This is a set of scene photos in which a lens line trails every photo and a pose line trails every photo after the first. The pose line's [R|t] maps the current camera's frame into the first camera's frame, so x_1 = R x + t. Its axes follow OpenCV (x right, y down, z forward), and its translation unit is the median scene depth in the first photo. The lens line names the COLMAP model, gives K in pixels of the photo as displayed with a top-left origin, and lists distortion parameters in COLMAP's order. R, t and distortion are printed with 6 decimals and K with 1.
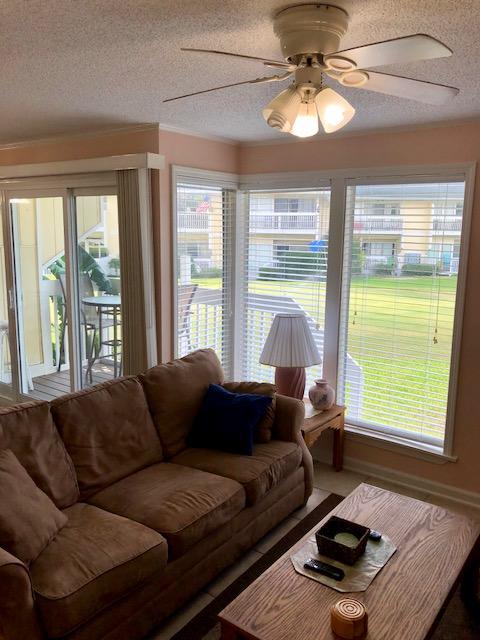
lens RADIAL K [[523.2, 0, 250.7], [0, 523.2, 319.6], [0, 0, 1]] dist [0.022496, -0.006962]
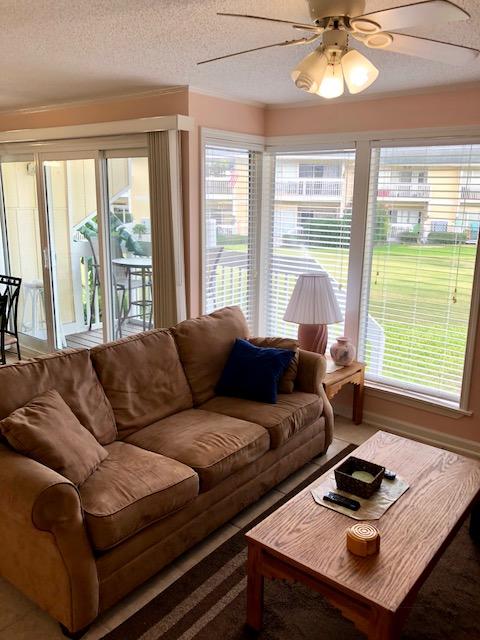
lens RADIAL K [[528.4, 0, 256.5], [0, 528.4, 316.6], [0, 0, 1]] dist [0.017775, -0.002024]
pose [[0.999456, 0.010882, -0.031136, -0.005283], [-0.009285, 0.998656, 0.050981, 0.025850], [0.031648, -0.050664, 0.998214, -0.060886]]
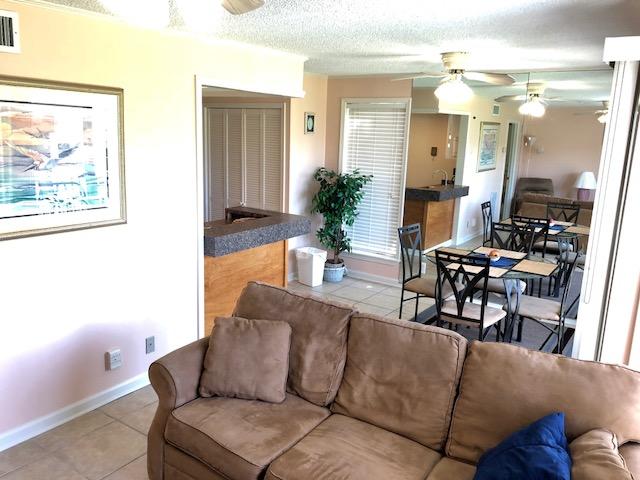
lens RADIAL K [[524.6, 0, 320.0], [0, 524.6, 240.0], [0, 0, 1]] dist [0.027597, -0.001675]
pose [[0.025624, 0.192650, -0.980933, 0.521674], [-0.215974, 0.959148, 0.182730, -0.131369], [0.976063, 0.207174, 0.066185, 0.714719]]
